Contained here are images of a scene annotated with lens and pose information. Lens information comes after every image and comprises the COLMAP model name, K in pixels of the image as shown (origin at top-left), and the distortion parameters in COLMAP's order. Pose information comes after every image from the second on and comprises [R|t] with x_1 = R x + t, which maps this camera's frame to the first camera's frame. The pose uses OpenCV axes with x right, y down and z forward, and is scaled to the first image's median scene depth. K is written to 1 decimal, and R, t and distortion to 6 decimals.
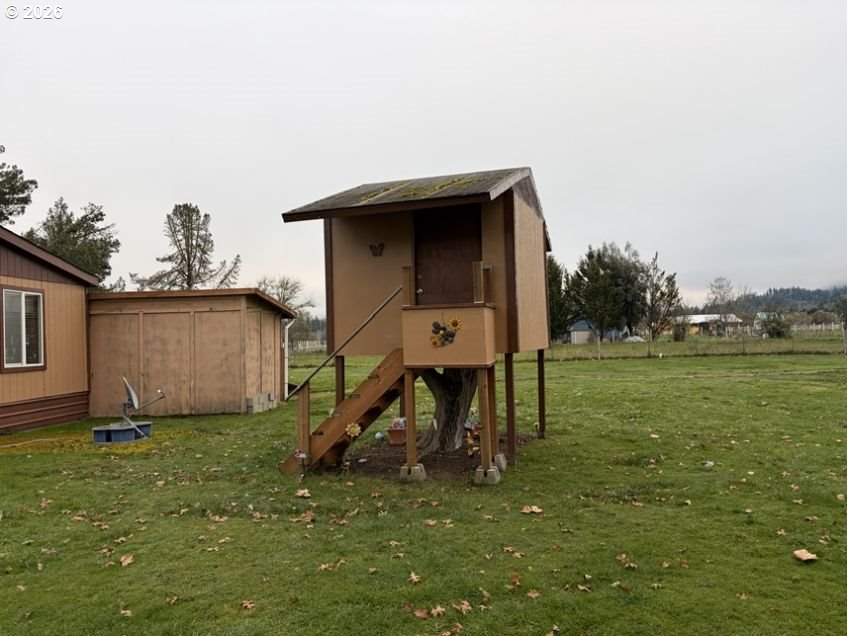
lens RADIAL K [[638.9, 0, 424.0], [0, 638.9, 318.0], [0, 0, 1]] dist [0.064892, -0.069482]
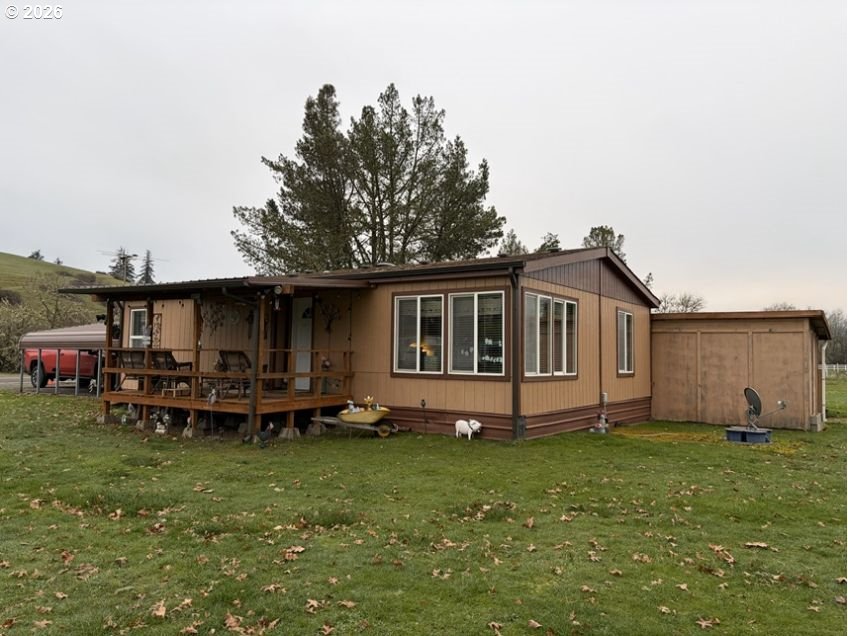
lens RADIAL K [[638.9, 0, 424.0], [0, 638.9, 318.0], [0, 0, 1]] dist [0.064892, -0.069482]
pose [[0.844261, 0.013412, -0.535764, -0.239385], [-0.027092, 0.999477, -0.017671, 0.001323], [0.535247, 0.029434, 0.844183, -0.221256]]
